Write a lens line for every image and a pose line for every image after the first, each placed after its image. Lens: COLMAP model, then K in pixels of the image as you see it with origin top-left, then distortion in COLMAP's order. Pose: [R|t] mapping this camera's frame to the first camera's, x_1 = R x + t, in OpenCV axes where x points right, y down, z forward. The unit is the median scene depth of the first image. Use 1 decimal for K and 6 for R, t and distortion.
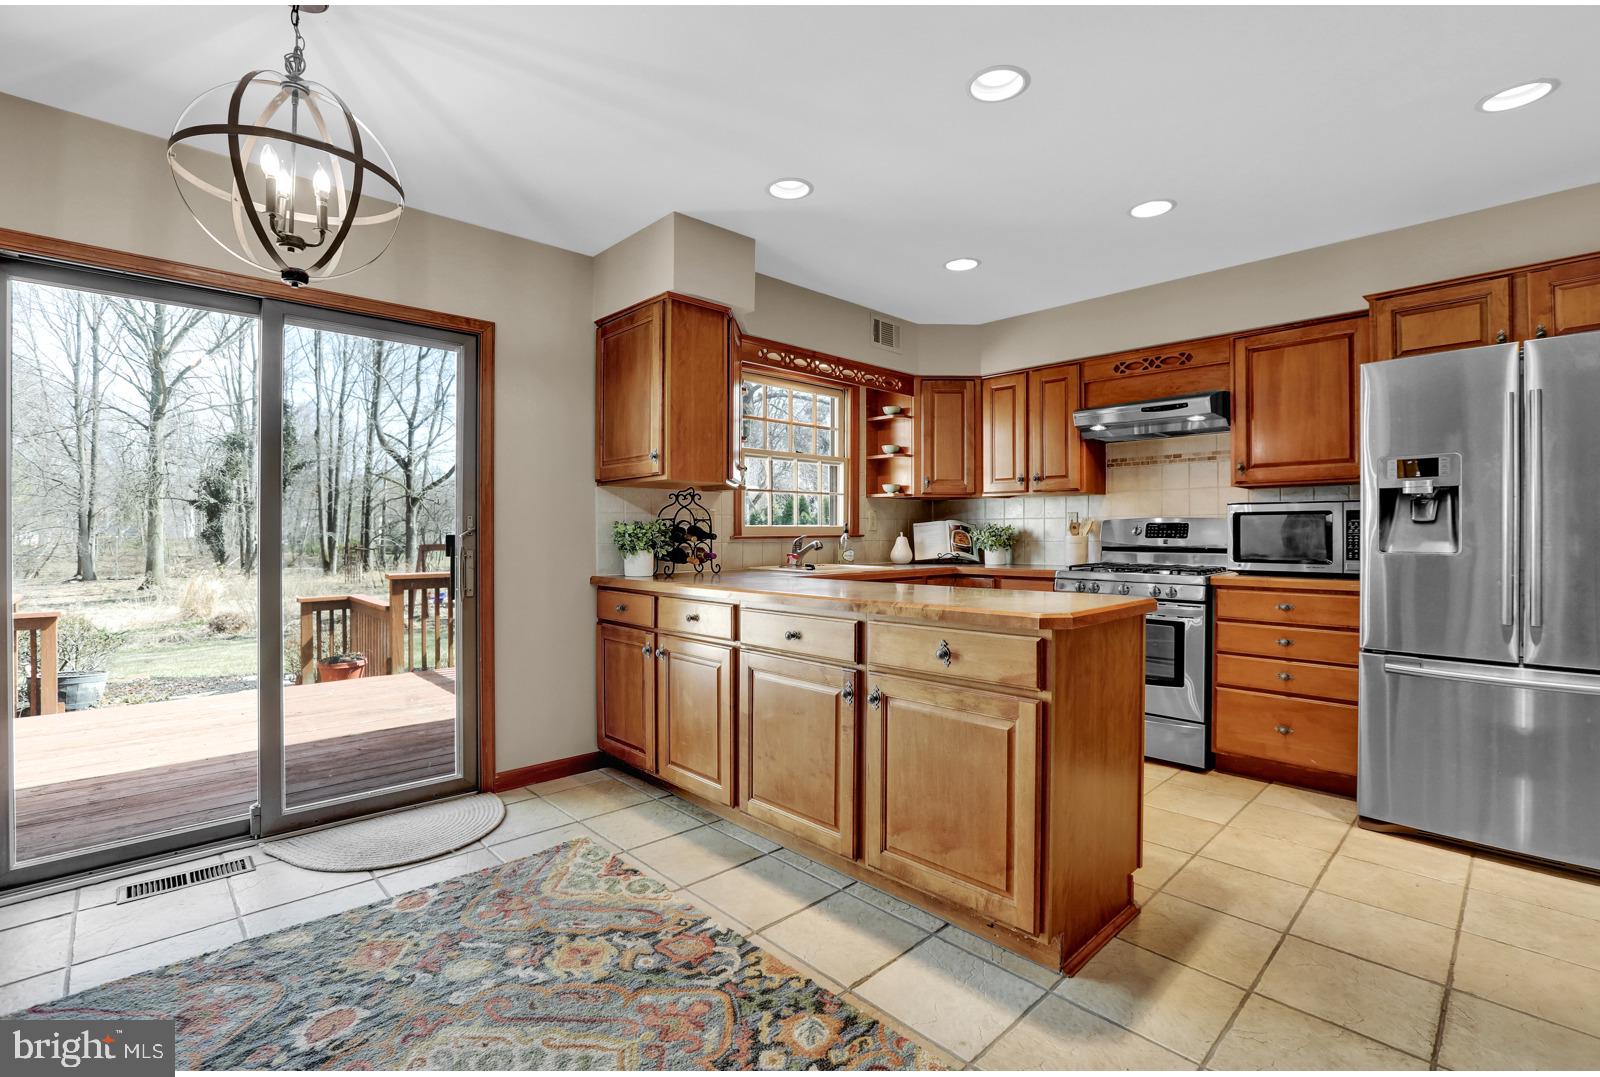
lens RADIAL K [[737.2, 0, 808.8], [0, 737.2, 521.1], [0, 0, 1]] dist [-0.042804, 0.023739]
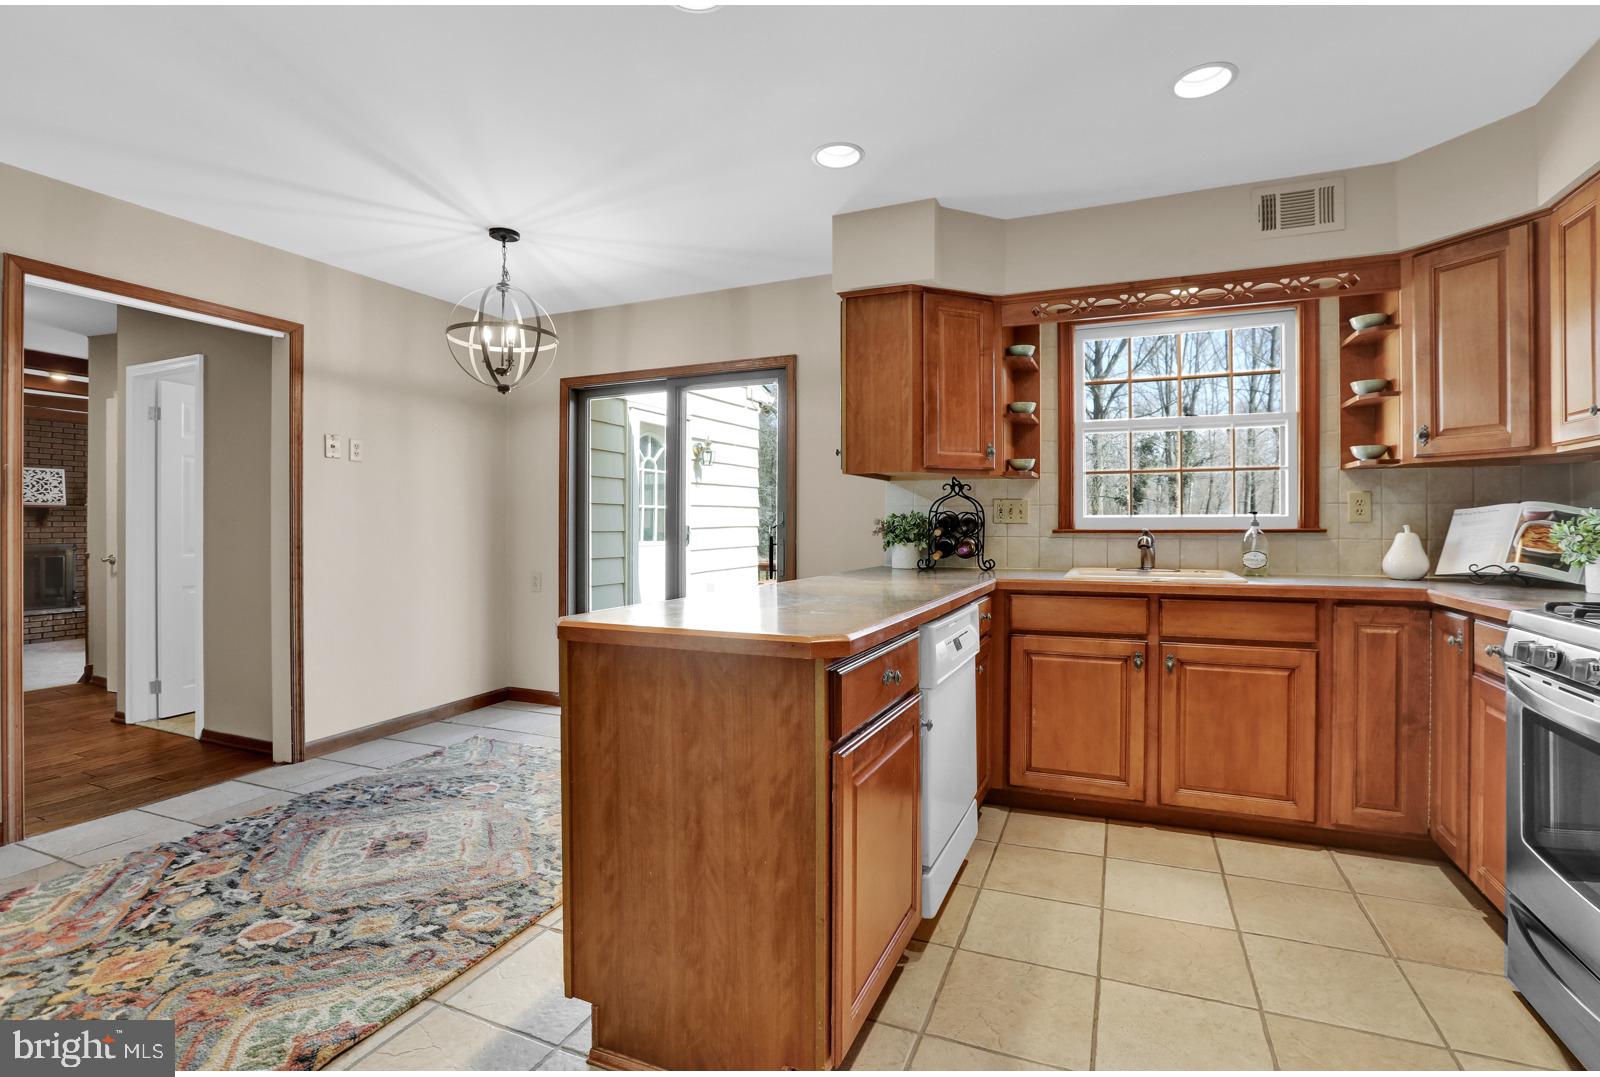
lens RADIAL K [[737.2, 0, 808.8], [0, 737.2, 521.1], [0, 0, 1]] dist [-0.042804, 0.023739]
pose [[0.399454, 0.001163, -0.916752, 0.613112], [0.015038, 0.999856, 0.007820, 0.000324], [0.916630, -0.016910, 0.399380, 0.449055]]
